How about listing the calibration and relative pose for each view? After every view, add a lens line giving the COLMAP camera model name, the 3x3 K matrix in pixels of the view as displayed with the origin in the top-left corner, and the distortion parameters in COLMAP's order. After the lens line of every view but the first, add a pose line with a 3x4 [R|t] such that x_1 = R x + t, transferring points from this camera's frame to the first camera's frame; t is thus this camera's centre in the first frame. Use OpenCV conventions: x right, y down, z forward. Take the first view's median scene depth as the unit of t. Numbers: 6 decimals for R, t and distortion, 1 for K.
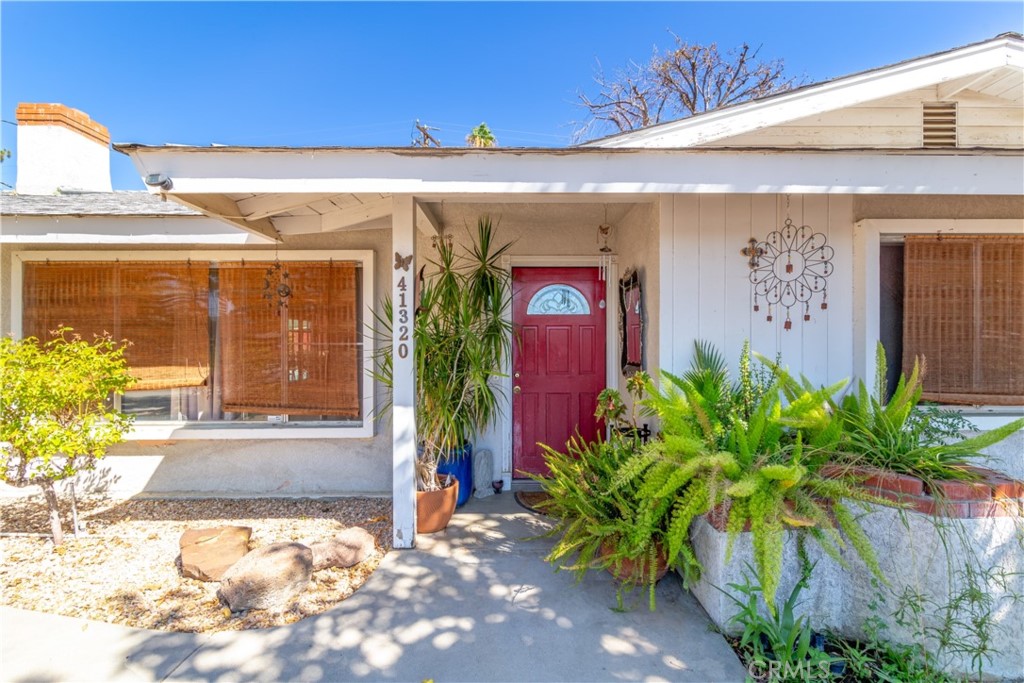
lens RADIAL K [[470.9, 0, 507.9], [0, 470.9, 358.4], [0, 0, 1]] dist [-0.000344, -0.000472]
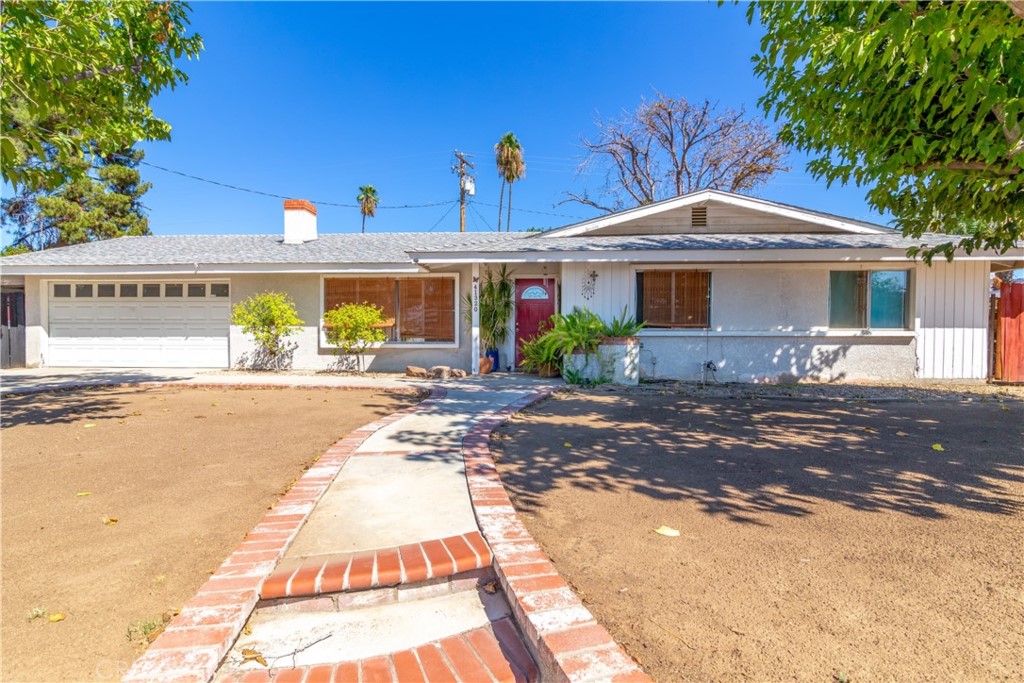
lens RADIAL K [[470.9, 0, 507.9], [0, 470.9, 358.4], [0, 0, 1]] dist [-0.000344, -0.000472]
pose [[0.998317, 0.004873, -0.057787, 0.120221], [-0.004431, 0.999960, 0.007773, 0.209866], [0.057823, -0.007504, 0.998299, -1.524025]]
